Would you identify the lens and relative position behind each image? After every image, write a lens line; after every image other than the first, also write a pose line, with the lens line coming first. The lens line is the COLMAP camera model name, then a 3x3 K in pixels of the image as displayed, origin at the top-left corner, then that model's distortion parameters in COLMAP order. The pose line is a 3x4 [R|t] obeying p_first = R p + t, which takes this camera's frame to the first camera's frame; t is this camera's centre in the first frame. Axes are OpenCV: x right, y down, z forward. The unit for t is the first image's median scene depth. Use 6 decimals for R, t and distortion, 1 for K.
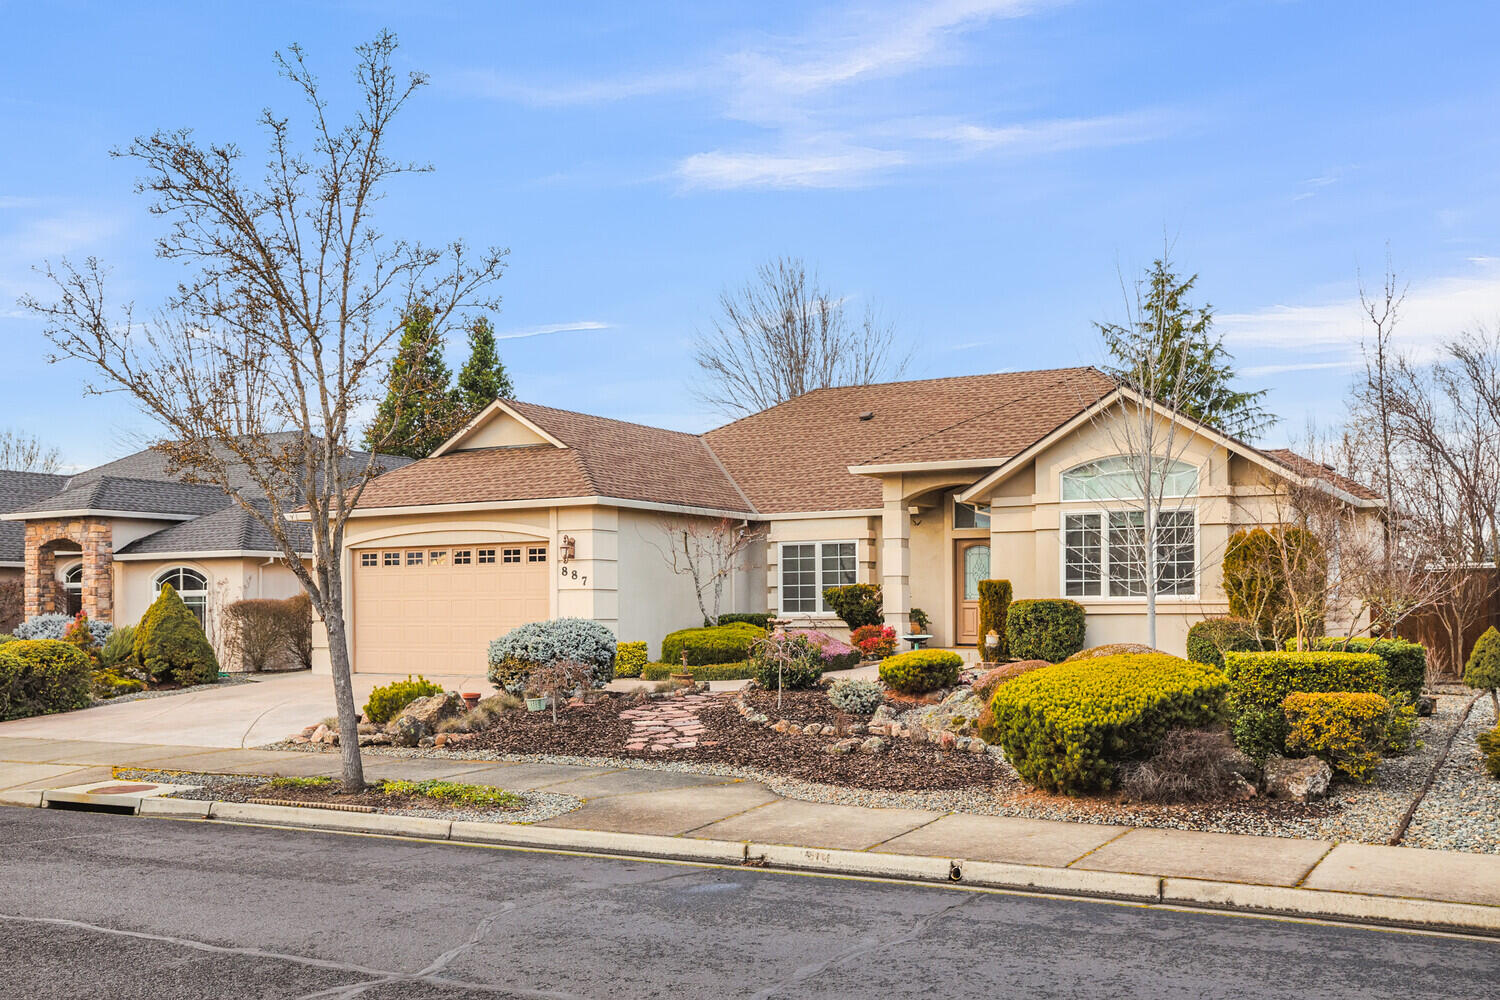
lens RADIAL K [[1454.9, 0, 776.6], [0, 1454.9, 546.2], [0, 0, 1]] dist [0.047140, -0.006051]
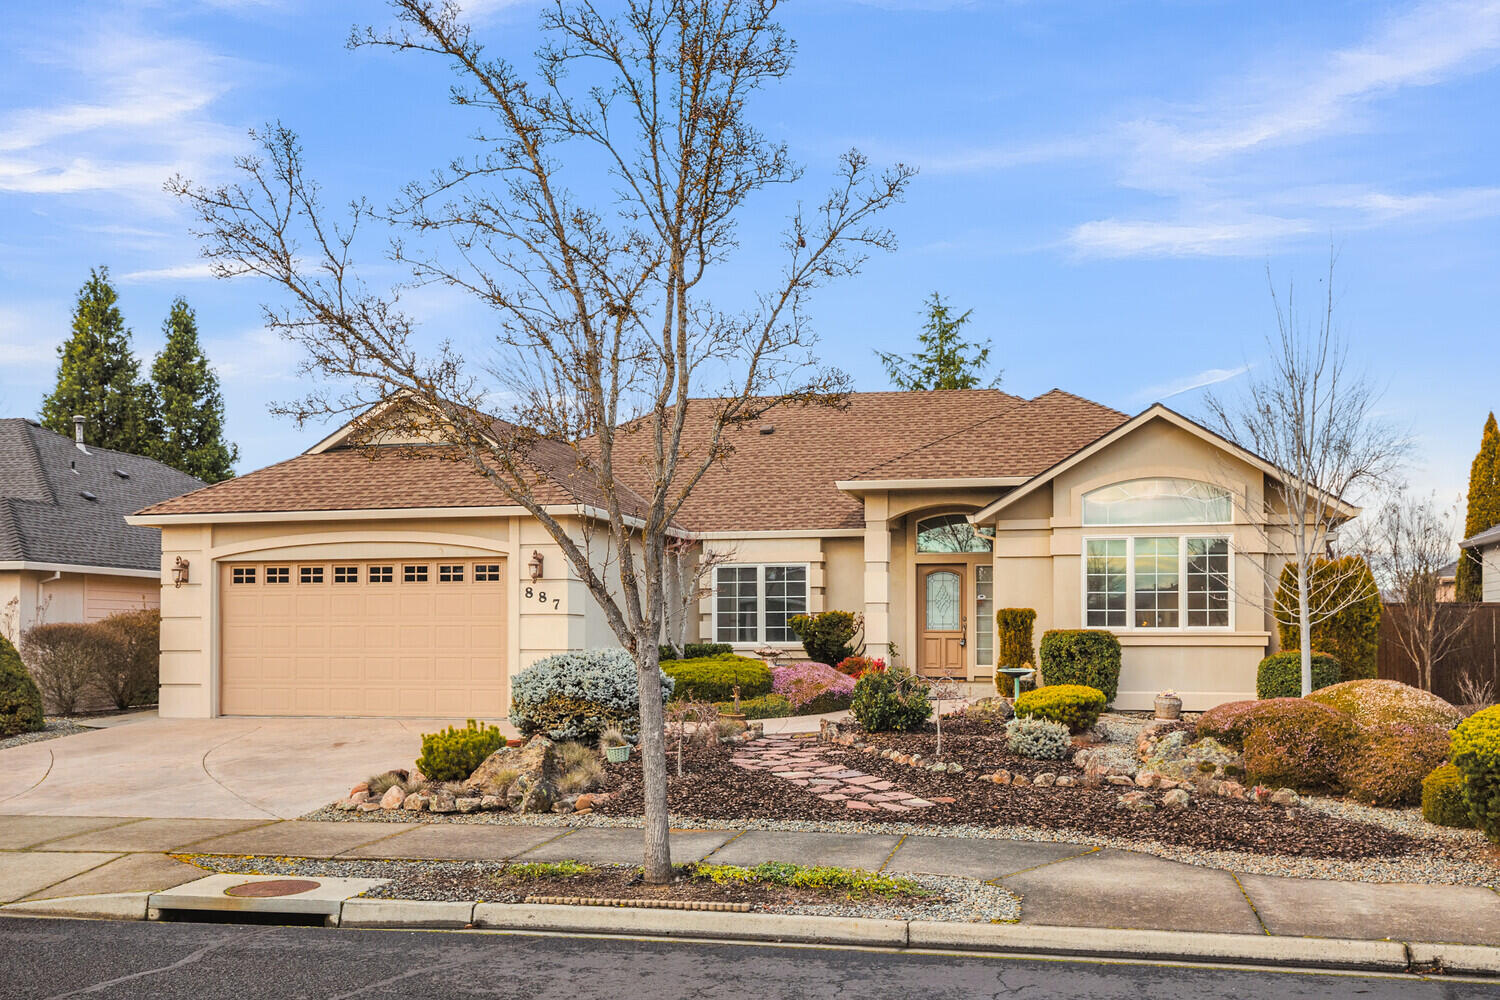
lens RADIAL K [[1454.9, 0, 776.6], [0, 1454.9, 546.2], [0, 0, 1]] dist [0.047140, -0.006051]
pose [[0.959477, 0.023121, 0.280836, -0.245012], [-0.017169, 0.999573, -0.023636, 0.007783], [-0.281263, 0.017856, 0.959465, 0.148051]]
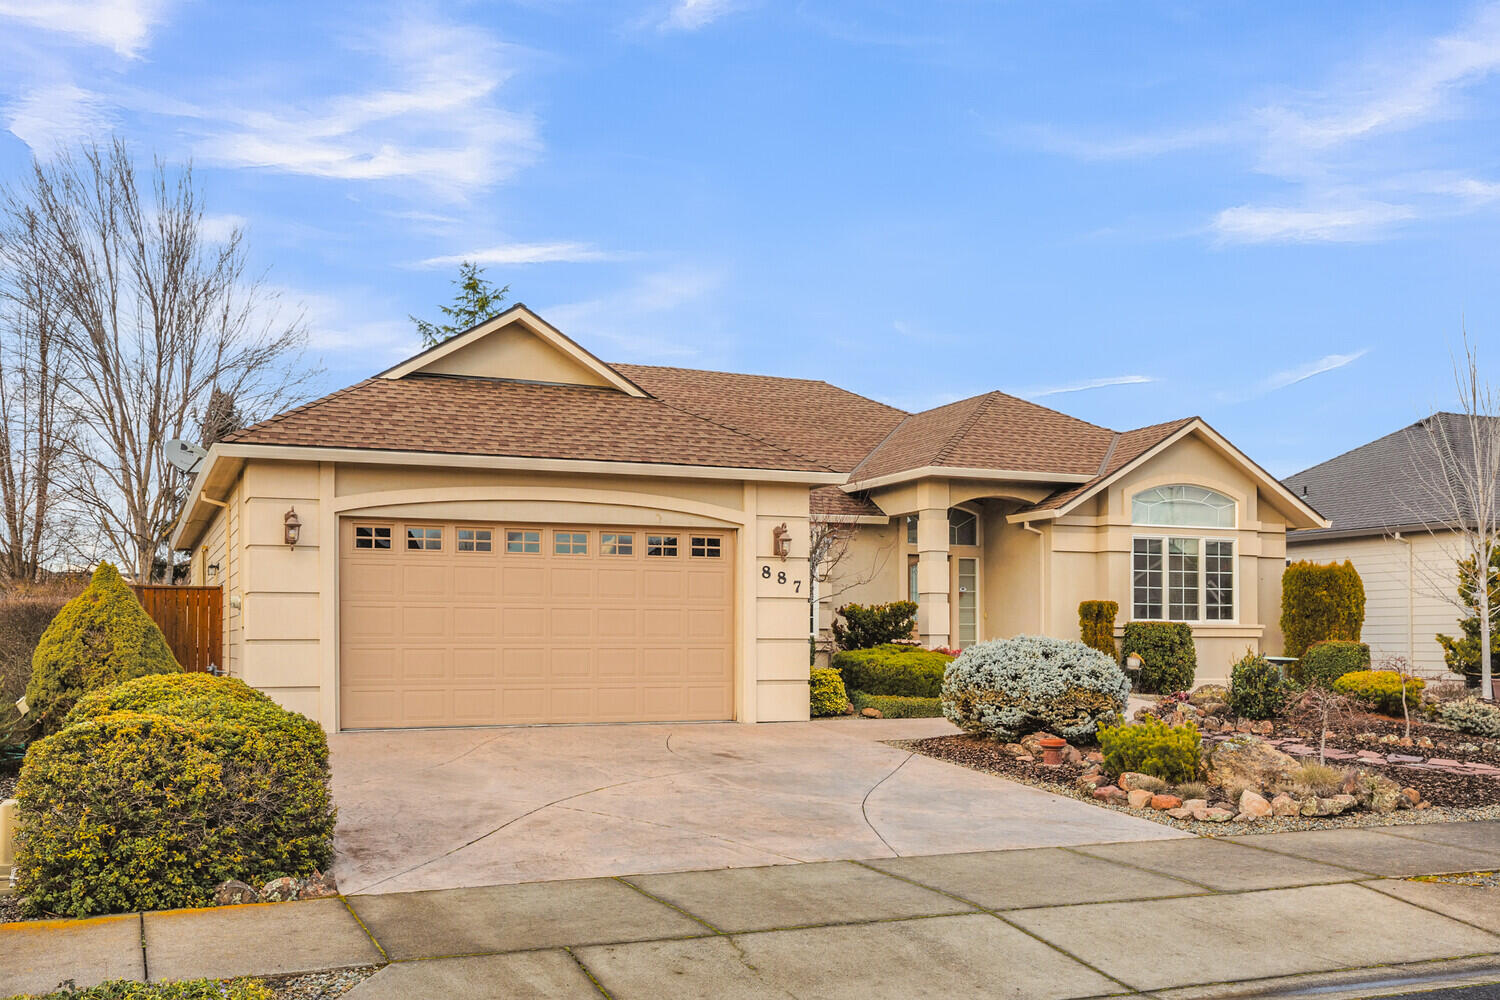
lens RADIAL K [[1454.9, 0, 776.6], [0, 1454.9, 546.2], [0, 0, 1]] dist [0.047140, -0.006051]
pose [[0.606685, 0.057241, 0.792879, -0.712104], [-0.039347, 0.998344, -0.041968, 0.034262], [-0.793968, -0.005736, 0.607932, 0.556566]]
